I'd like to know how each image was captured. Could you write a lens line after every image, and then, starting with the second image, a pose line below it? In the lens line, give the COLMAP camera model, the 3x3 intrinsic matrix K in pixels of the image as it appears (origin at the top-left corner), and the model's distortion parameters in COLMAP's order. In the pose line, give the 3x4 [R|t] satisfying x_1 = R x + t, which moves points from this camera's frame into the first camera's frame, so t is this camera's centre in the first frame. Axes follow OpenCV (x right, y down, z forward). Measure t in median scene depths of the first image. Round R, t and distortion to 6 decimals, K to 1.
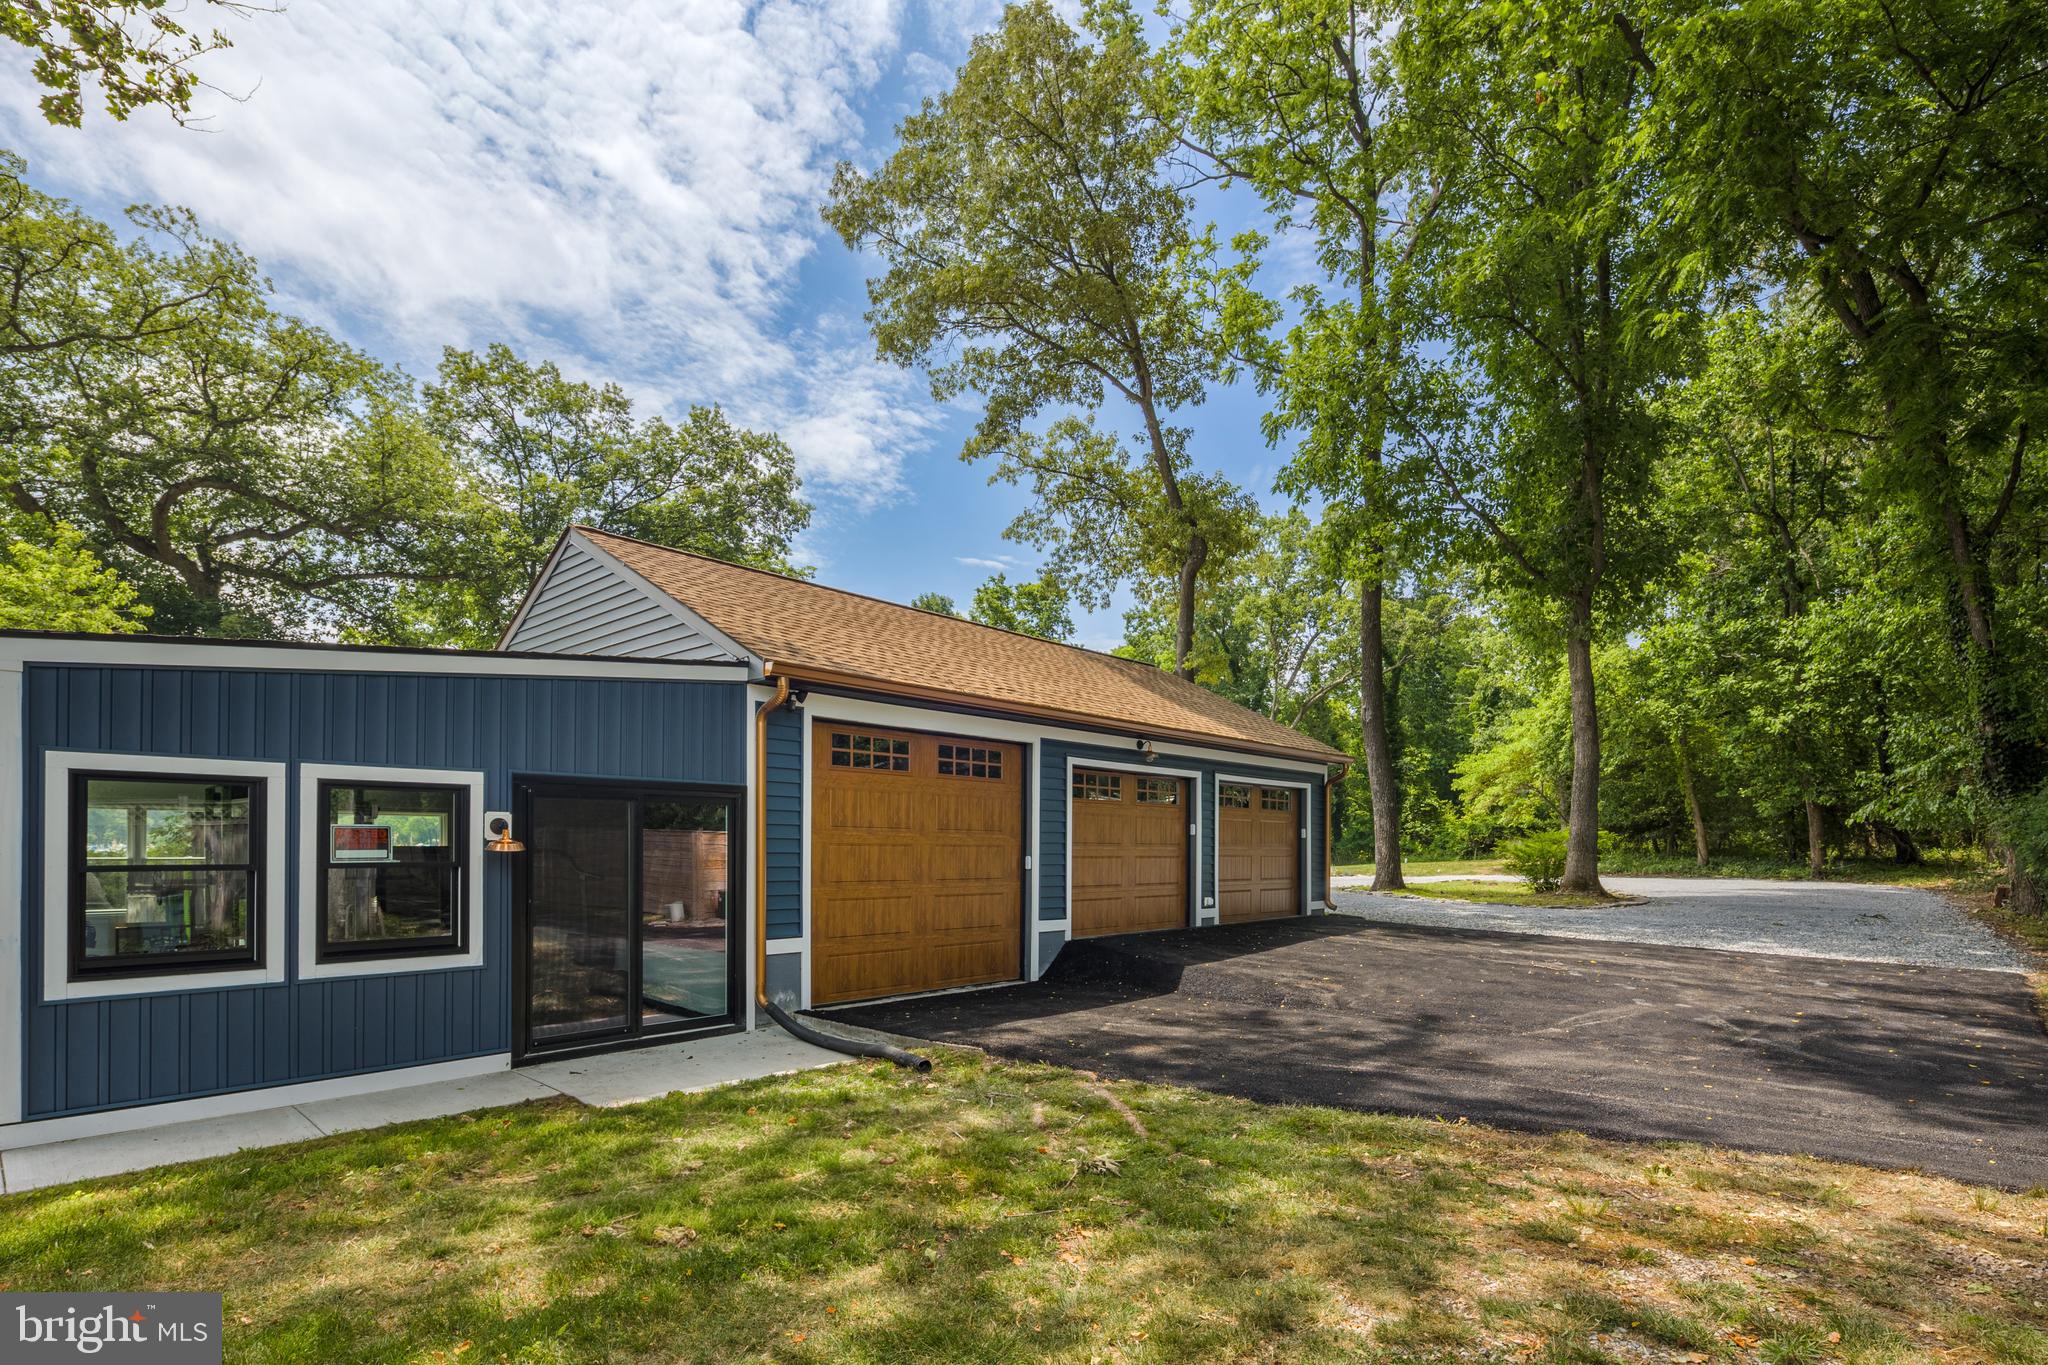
lens RADIAL K [[995.3, 0, 1020.2], [0, 995.3, 834.4], [0, 0, 1]] dist [0.003877, -0.004542]
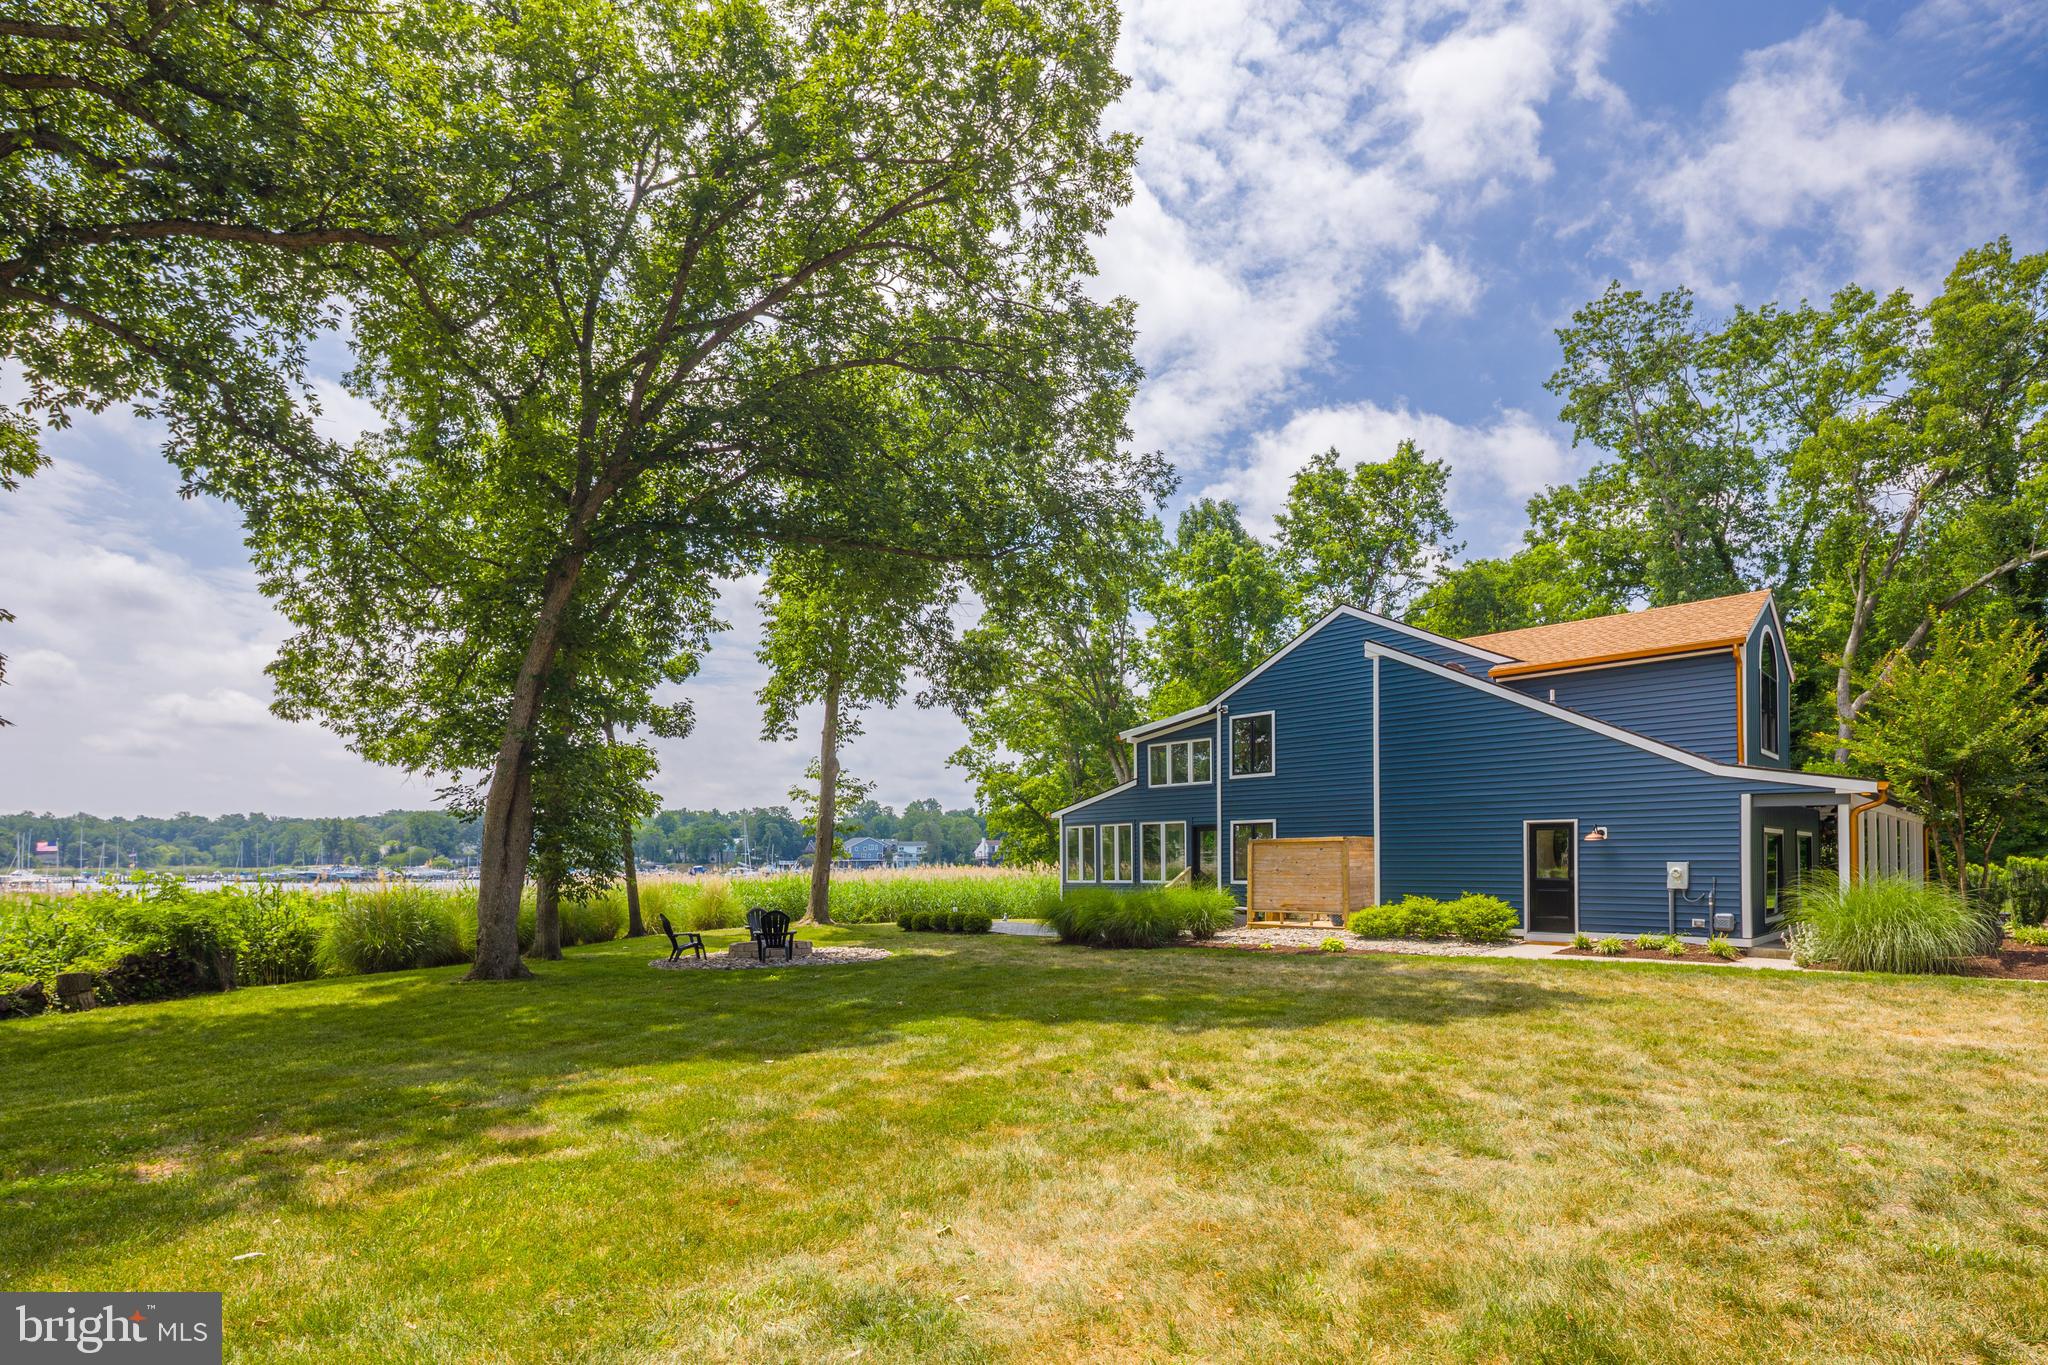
lens RADIAL K [[995.3, 0, 1011.5], [0, 995.3, 839.9], [0, 0, 1]] dist [0.003877, -0.004542]
pose [[0.983597, -0.015288, -0.179729, -0.311088], [0.014474, 0.999878, -0.005840, -0.009263], [0.179796, 0.003143, 0.983699, 0.872740]]
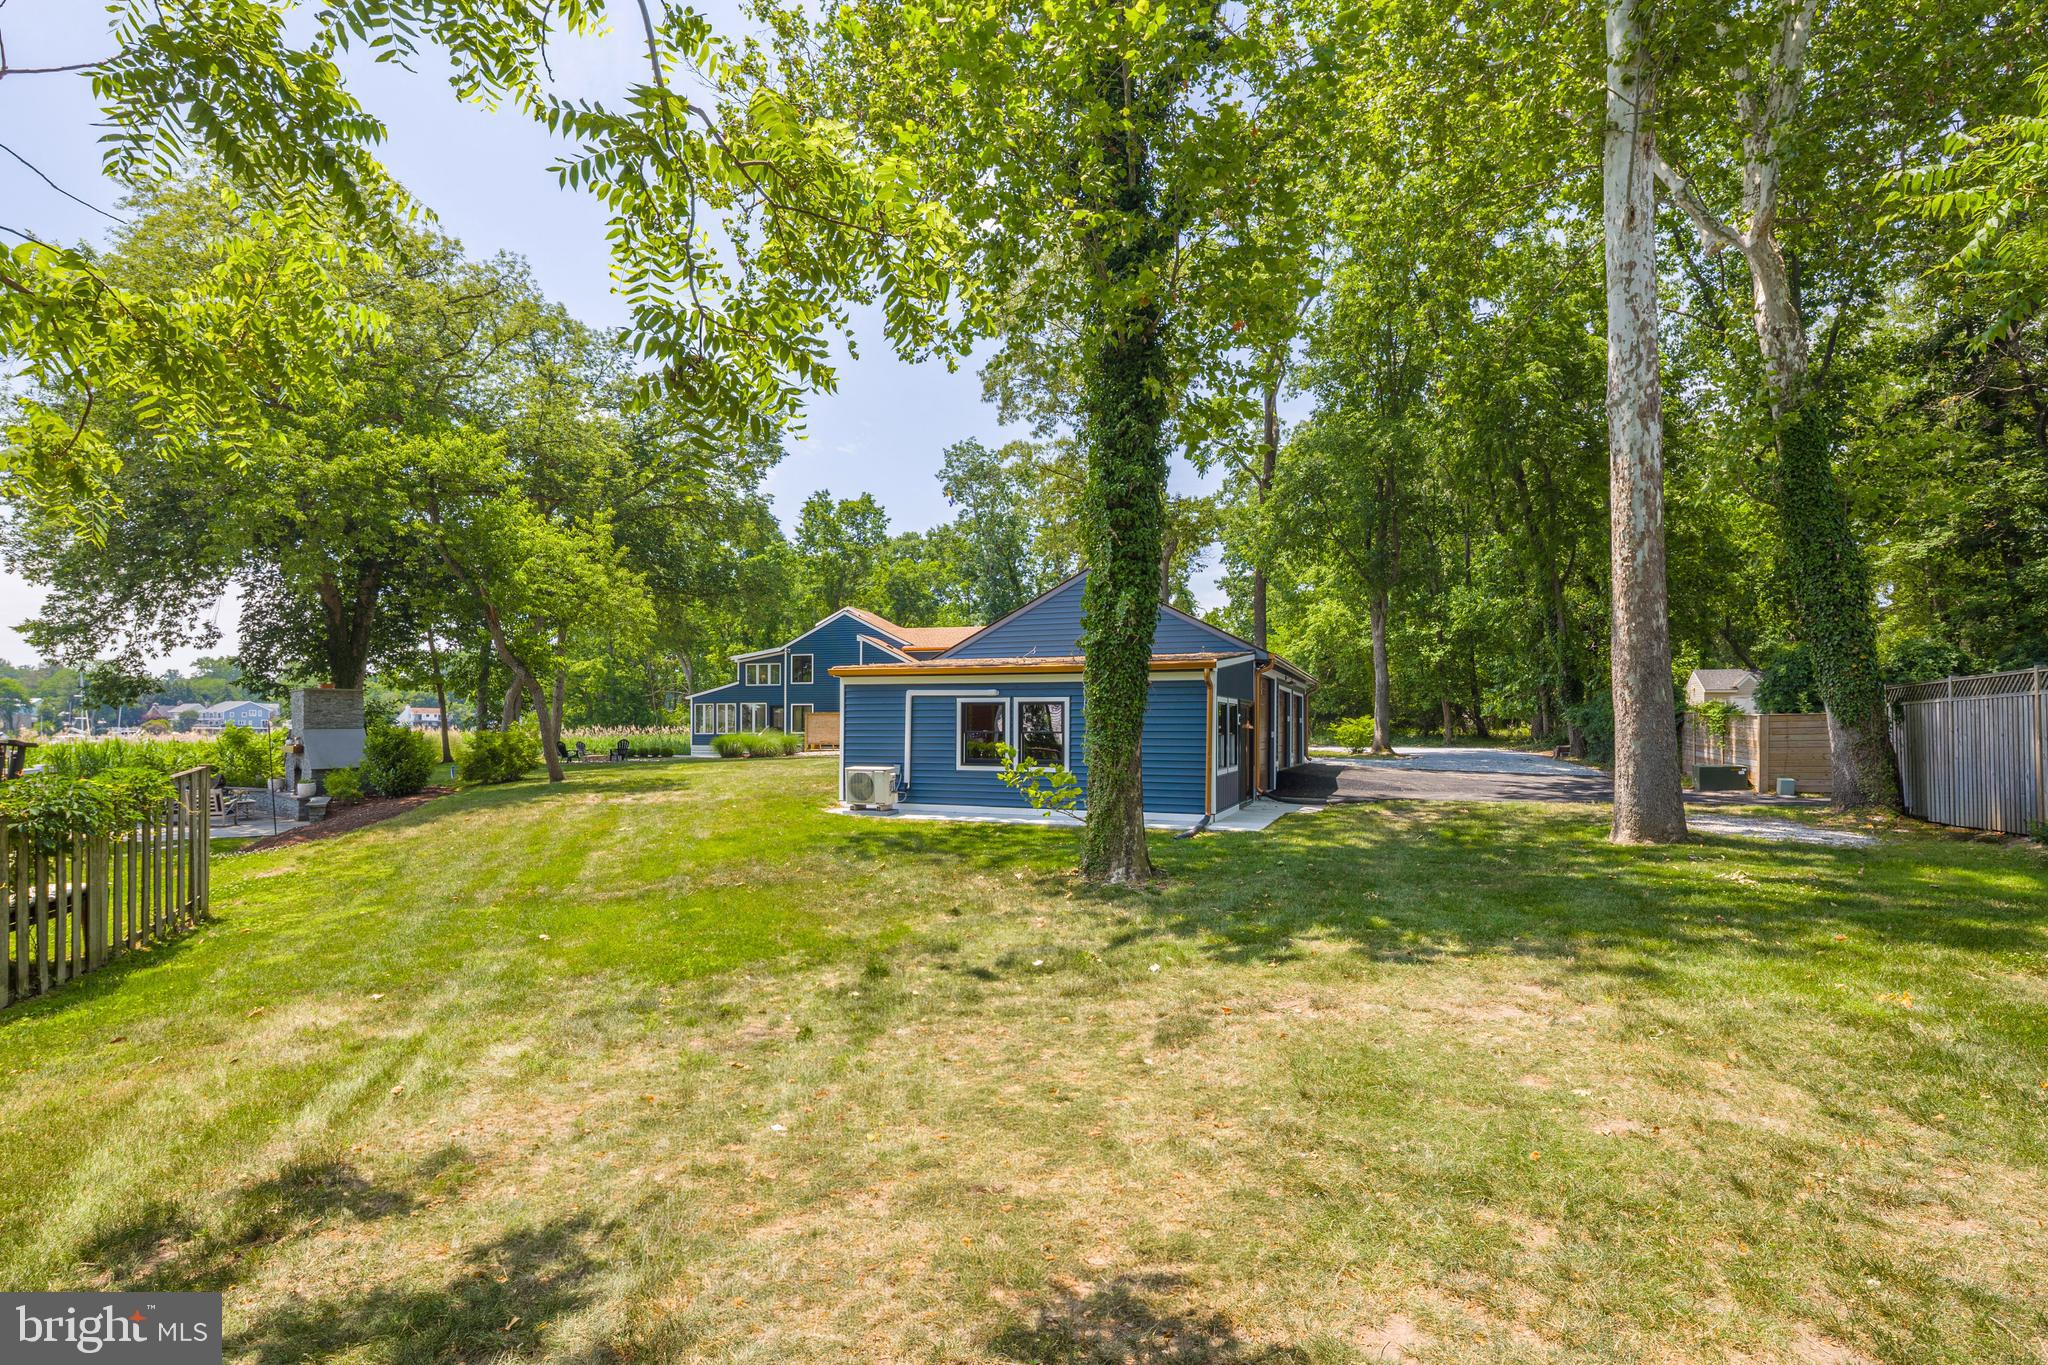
lens RADIAL K [[995.3, 0, 1018.2], [0, 995.3, 714.2], [0, 0, 1]] dist [0.003877, -0.004542]
pose [[0.930706, 0.005819, 0.365721, -0.634122], [-0.004856, 0.999982, -0.003551, -0.003019], [-0.365735, 0.001529, 0.930718, -0.396012]]
